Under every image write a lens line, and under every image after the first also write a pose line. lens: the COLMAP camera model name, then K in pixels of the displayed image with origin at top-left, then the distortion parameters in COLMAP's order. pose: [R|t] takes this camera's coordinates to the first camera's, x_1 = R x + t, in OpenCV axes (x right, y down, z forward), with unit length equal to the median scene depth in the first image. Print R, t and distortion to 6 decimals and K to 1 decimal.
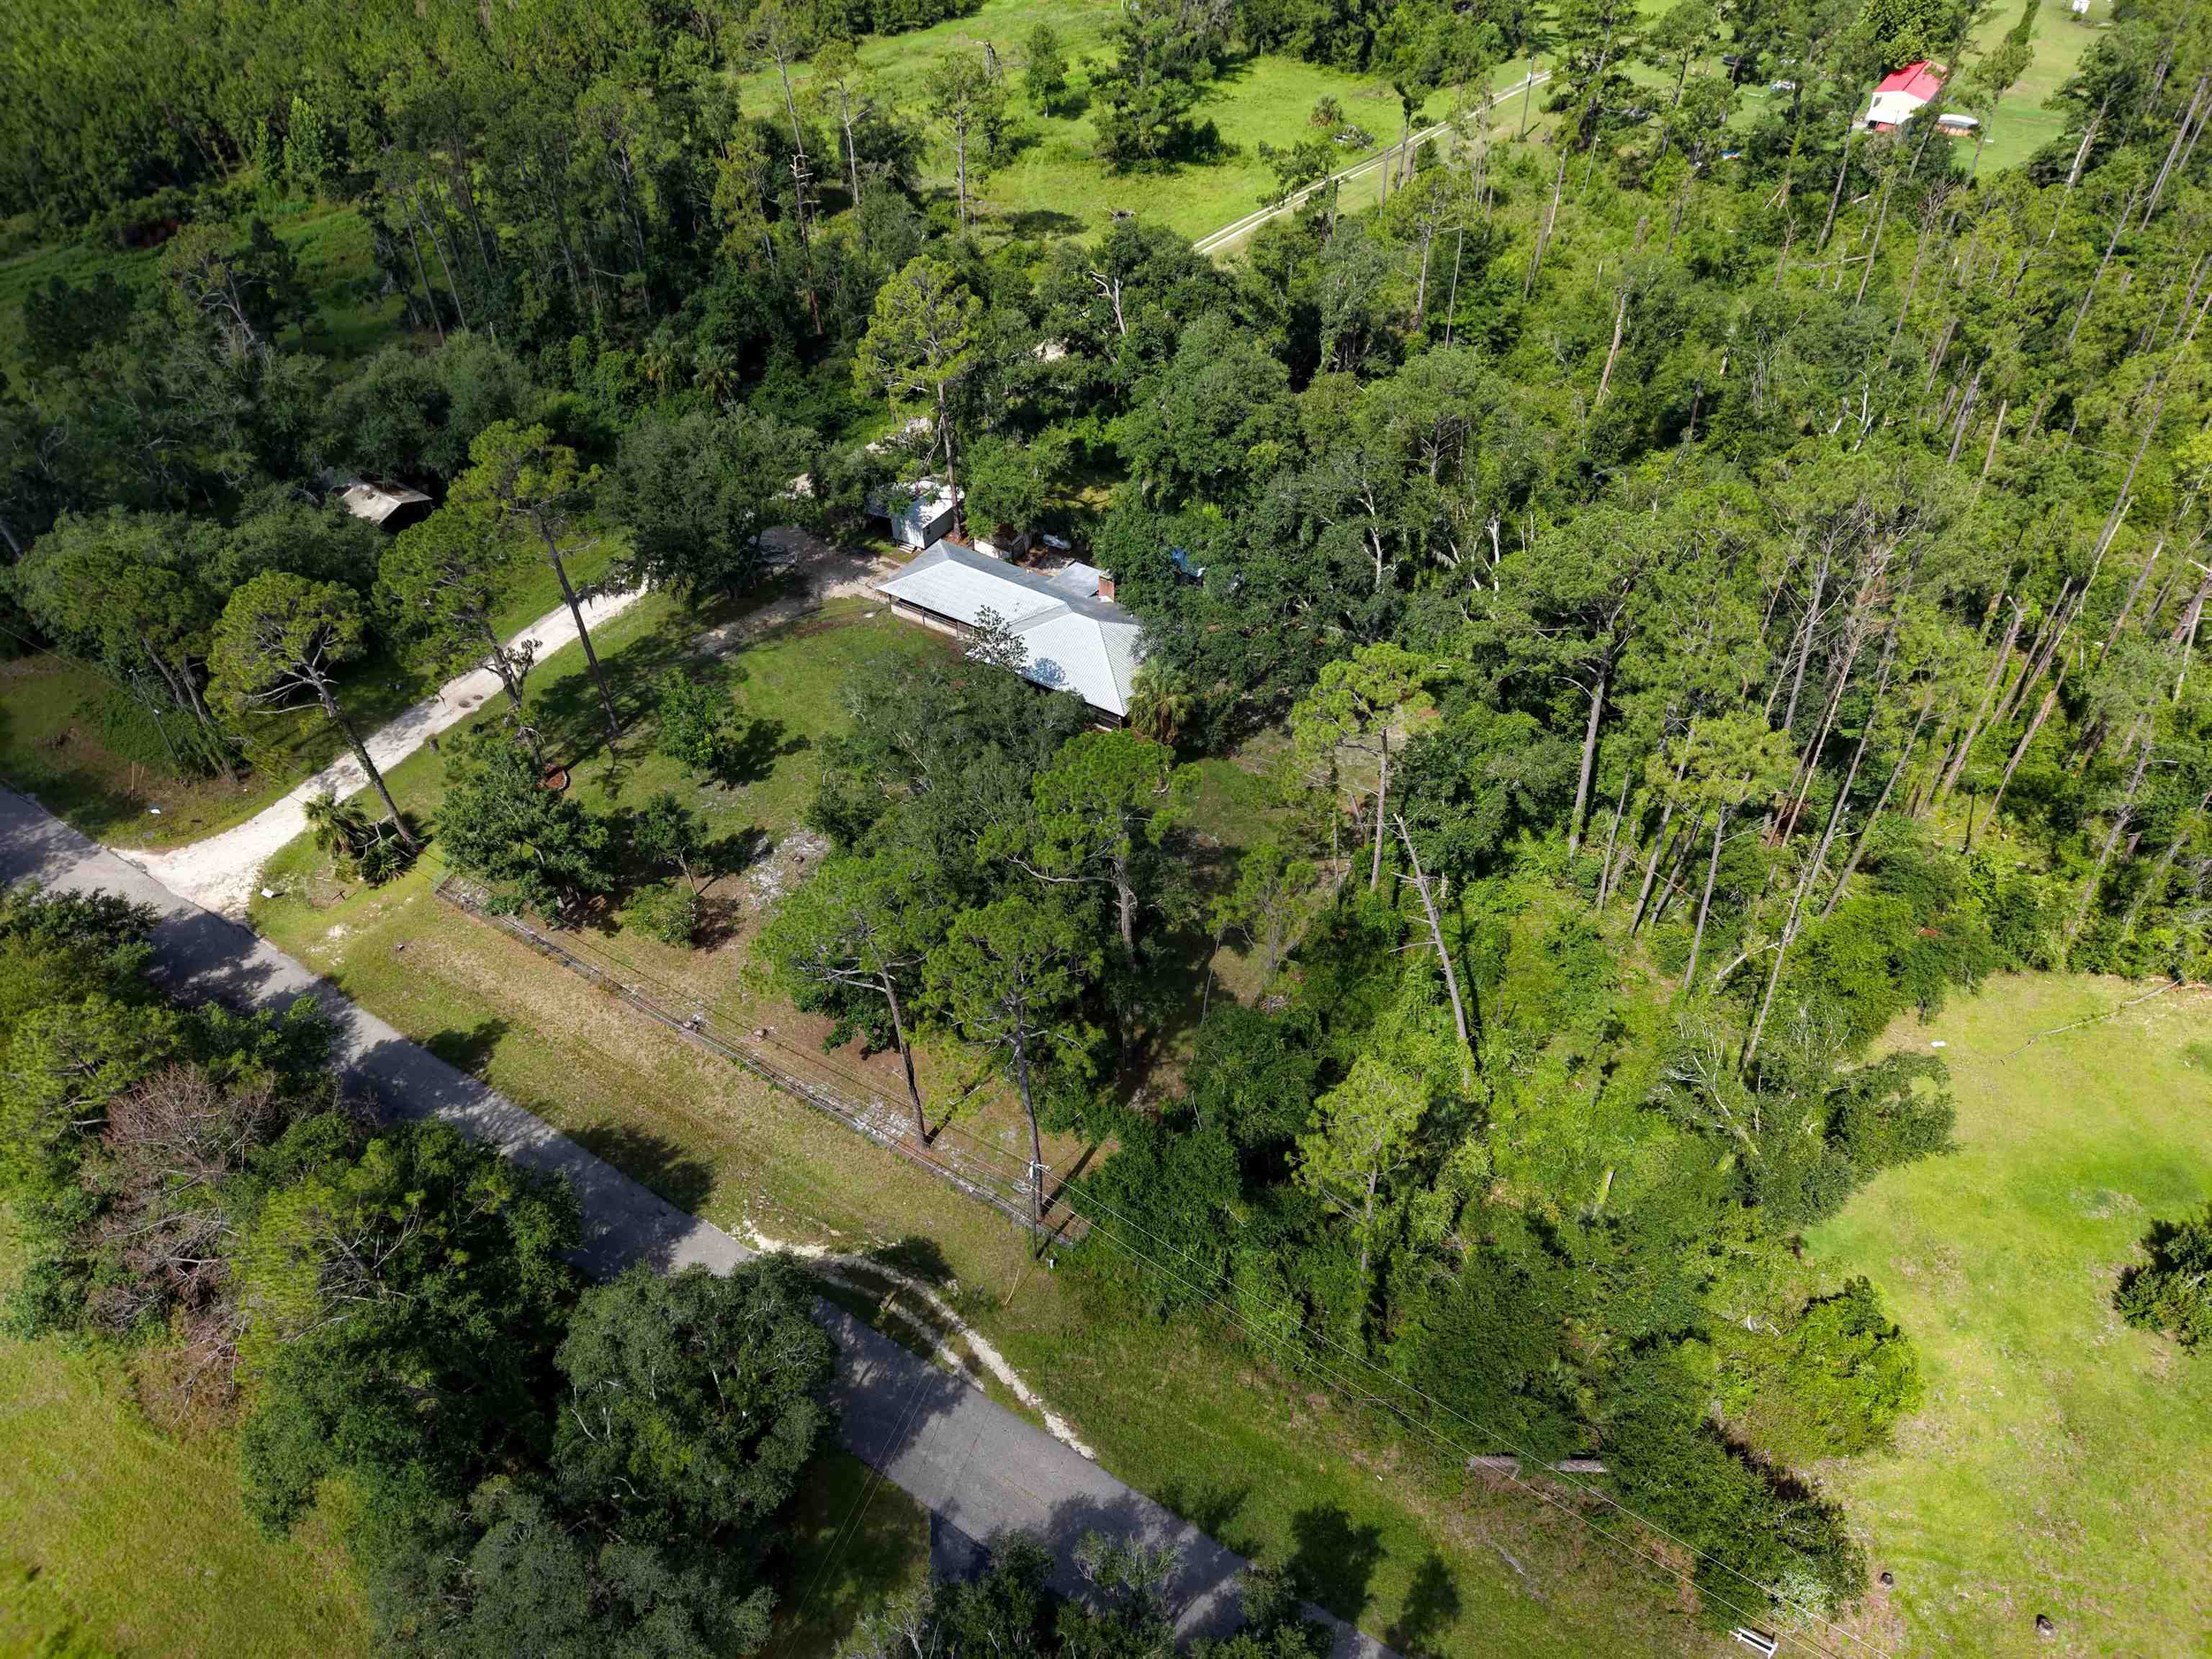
lens RADIAL K [[1476.1, 0, 1101.4], [0, 1476.1, 830.3], [0, 0, 1]] dist [0.019826, -0.016948]
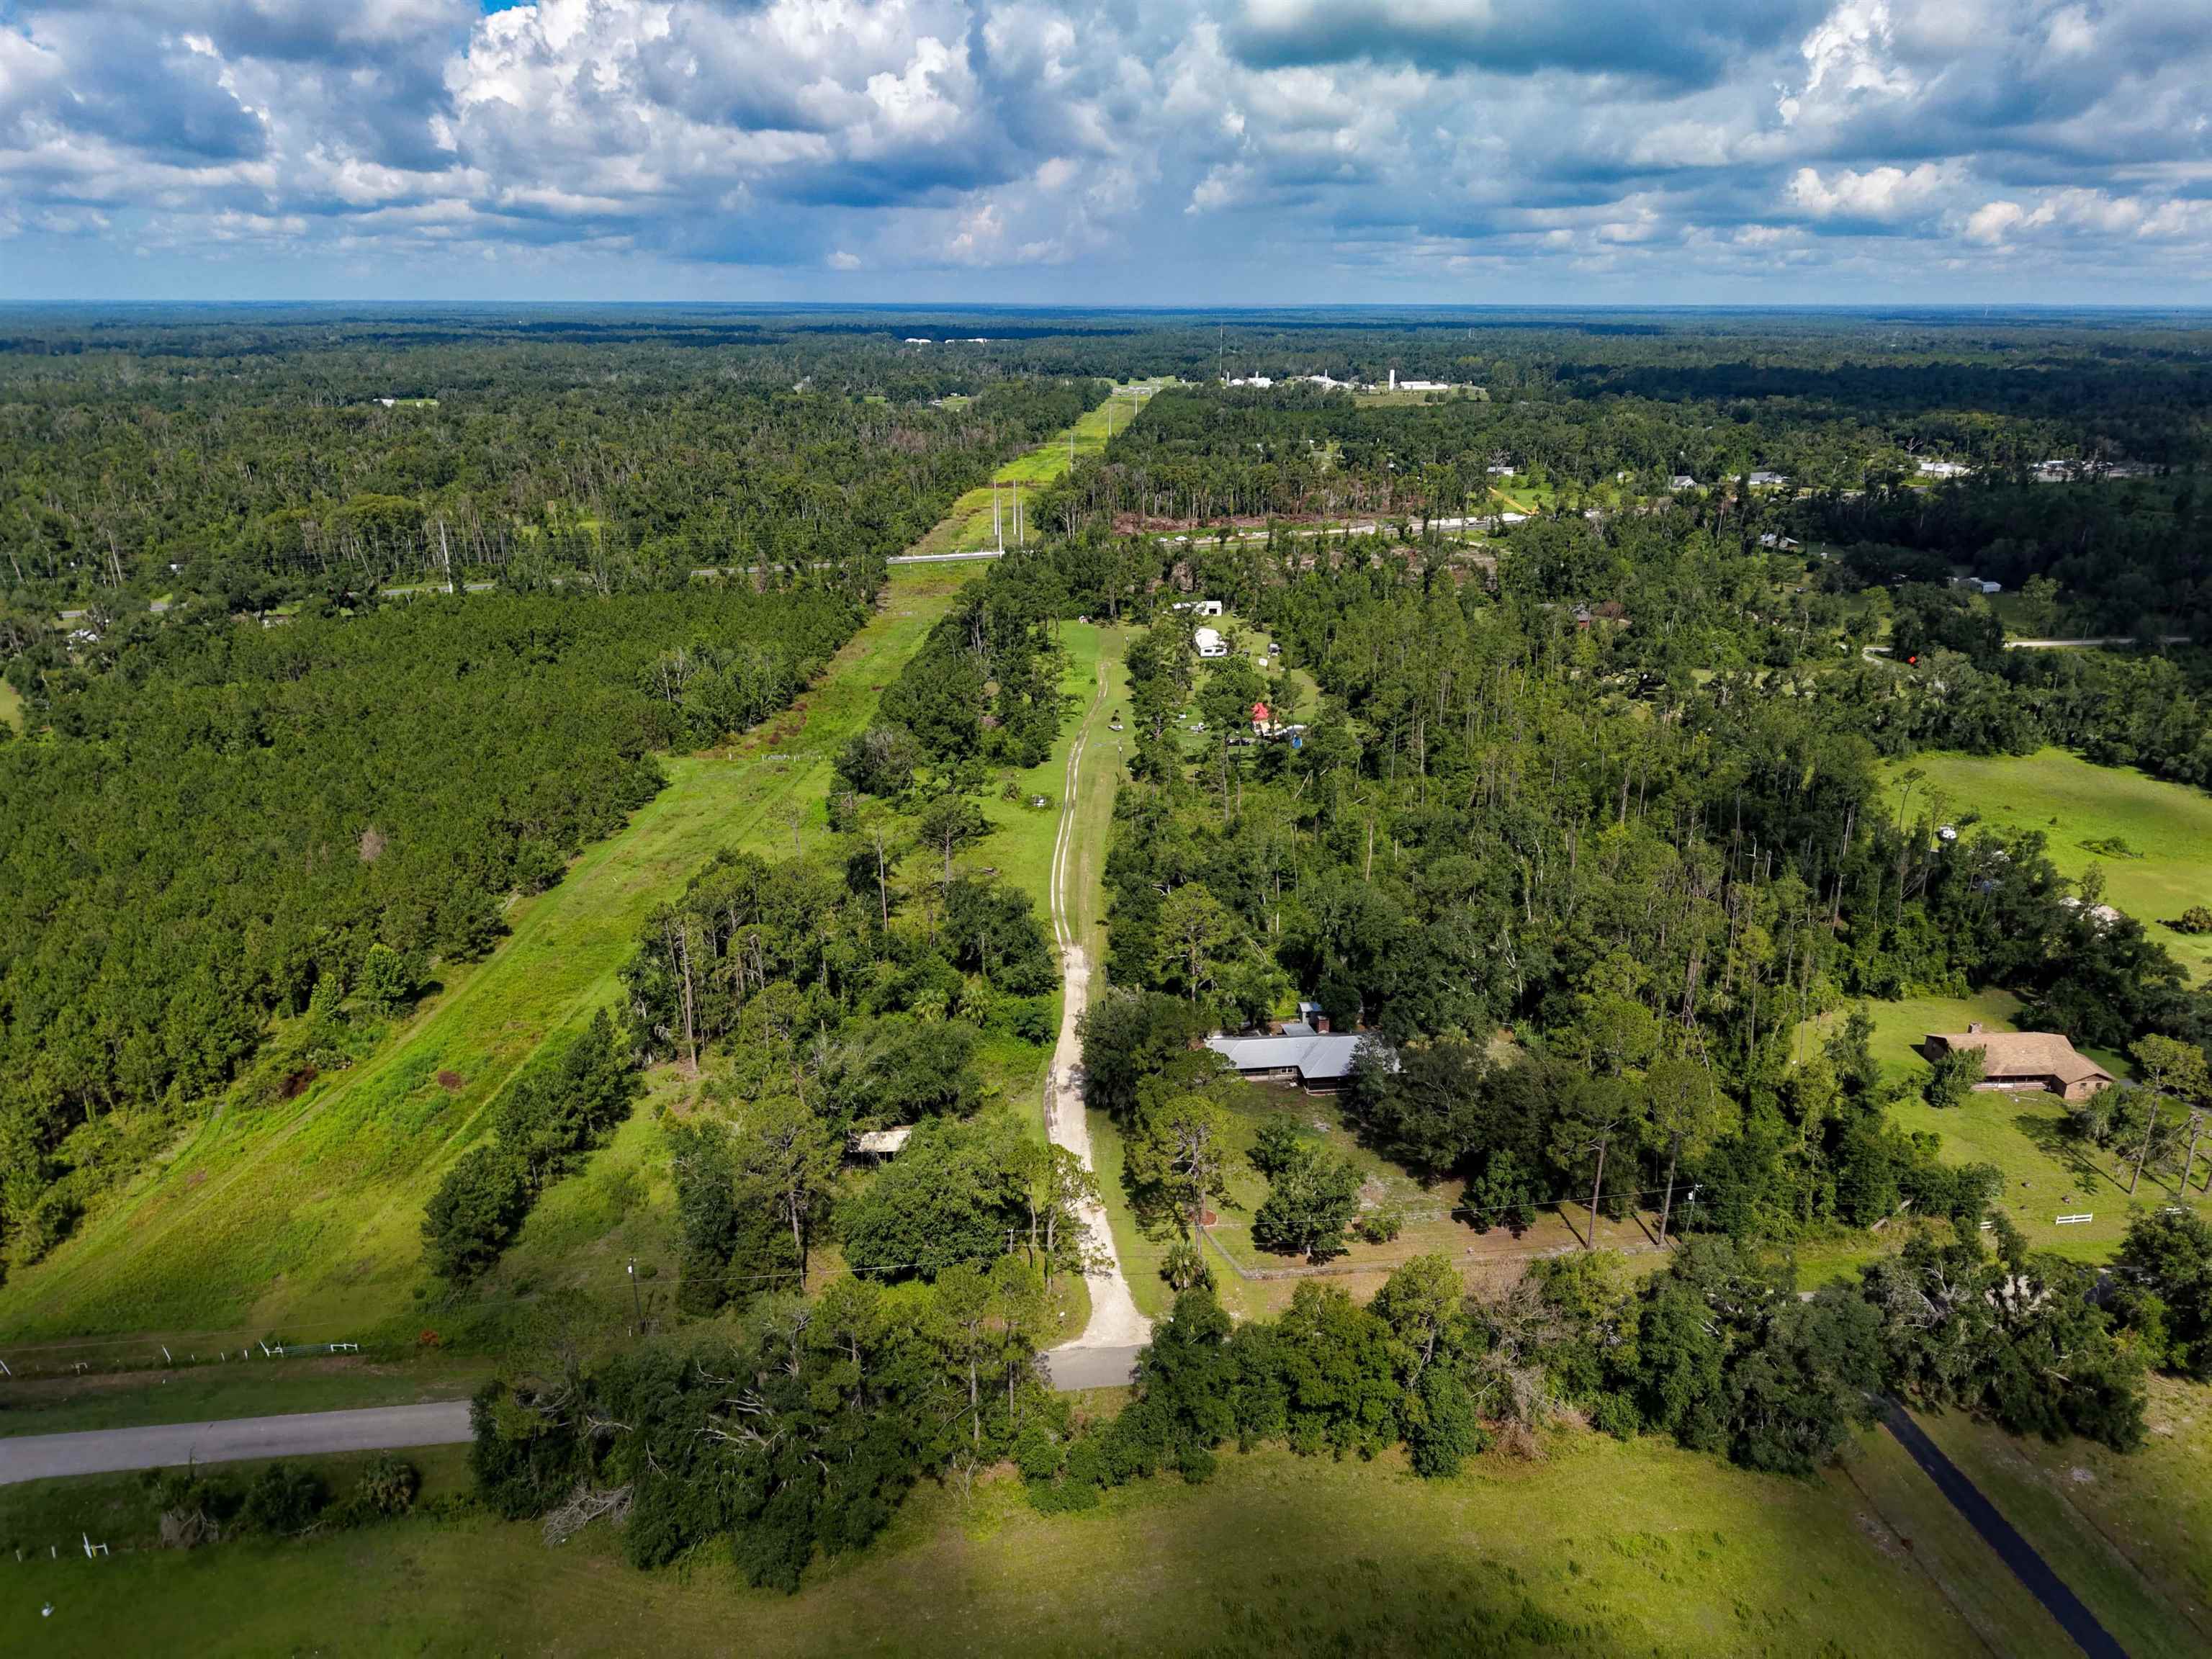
lens RADIAL K [[1476.1, 0, 1101.4], [0, 1476.1, 830.3], [0, 0, 1]] dist [0.019826, -0.016948]
pose [[0.776130, -0.208957, 0.594945, -1.419830], [0.429812, 0.865669, -0.256667, -0.036092], [-0.461393, 0.454922, 0.761684, -0.383209]]
